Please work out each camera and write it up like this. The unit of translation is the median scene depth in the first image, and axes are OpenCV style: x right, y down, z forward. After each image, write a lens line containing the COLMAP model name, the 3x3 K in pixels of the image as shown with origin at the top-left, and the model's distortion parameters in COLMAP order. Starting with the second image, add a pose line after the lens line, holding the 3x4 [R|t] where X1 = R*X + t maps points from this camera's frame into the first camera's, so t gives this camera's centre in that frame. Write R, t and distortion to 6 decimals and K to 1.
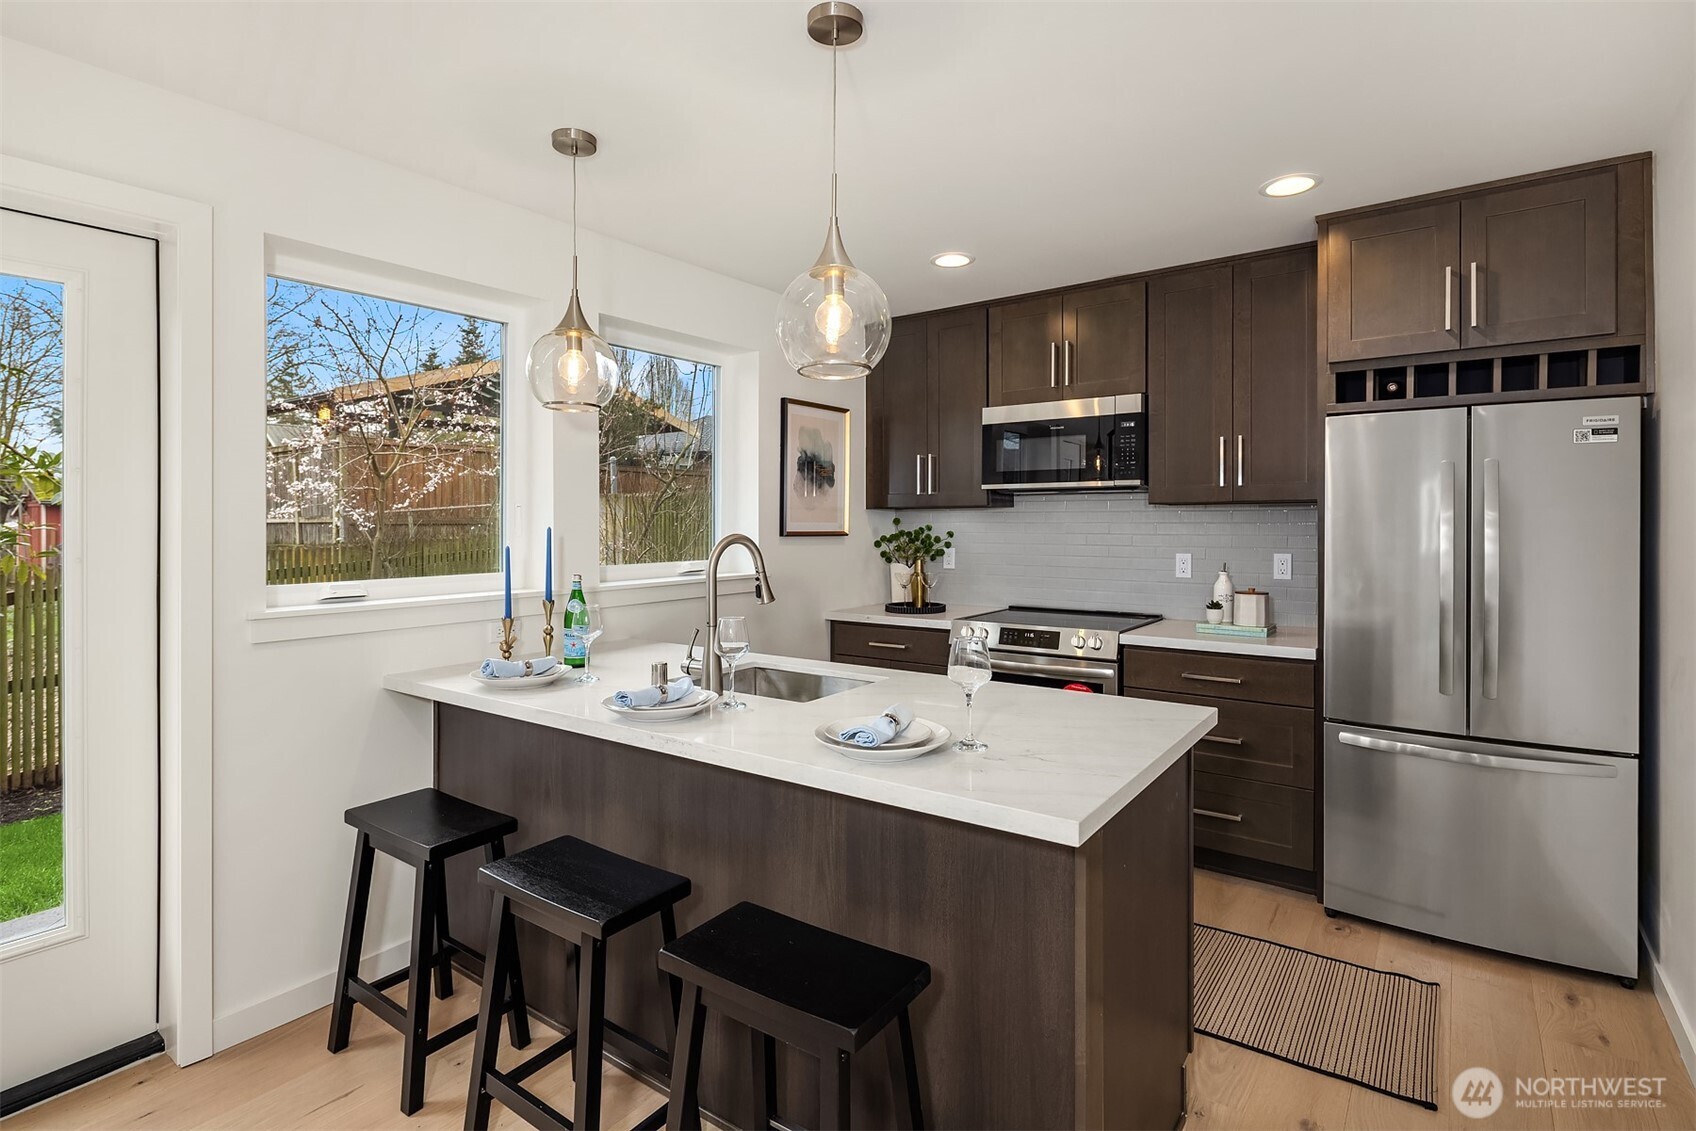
lens RADIAL K [[835.9, 0, 847.1], [0, 835.9, 511.7], [0, 0, 1]] dist [0.000257, -0.000219]
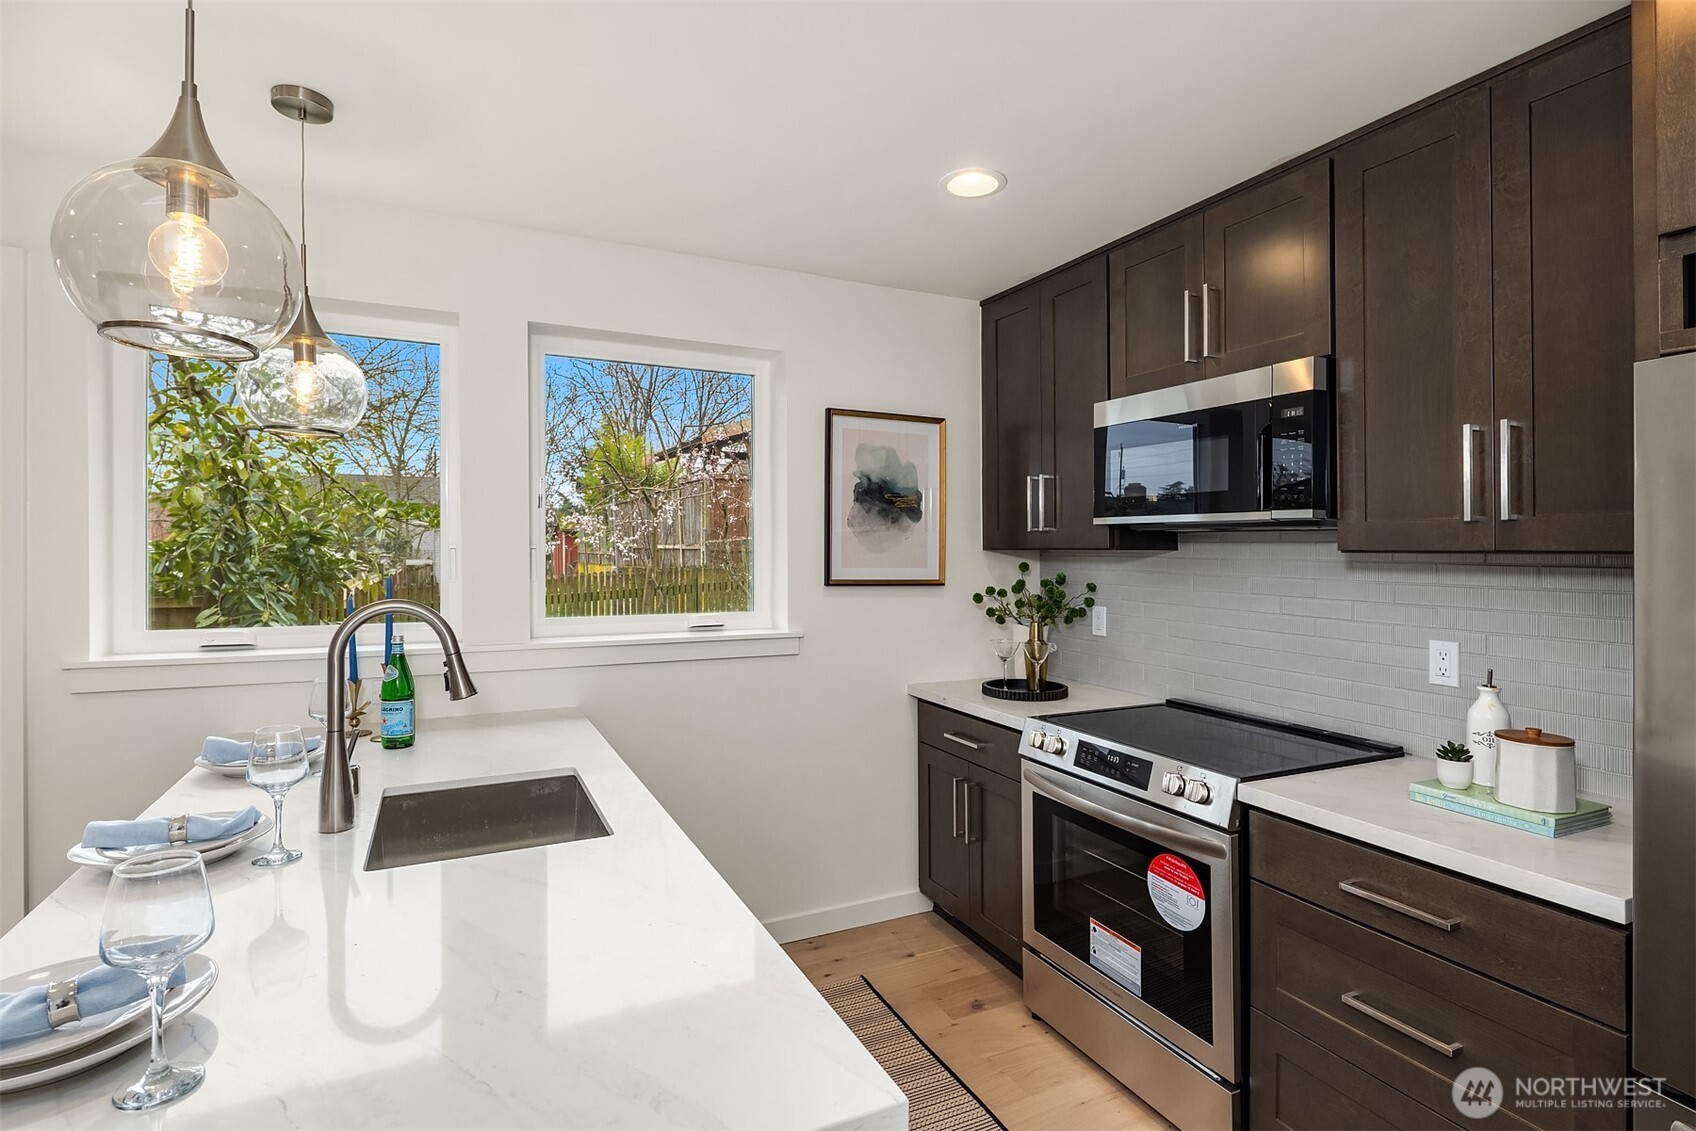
lens RADIAL K [[826.3, 0, 846.6], [0, 826.3, 534.5], [0, 0, 1]] dist [0.000573, 0.000027]
pose [[0.882889, 0.003213, -0.469571, 0.302301], [-0.005106, 0.999983, -0.002757, -0.016501], [0.469554, 0.004831, 0.882891, 0.326091]]
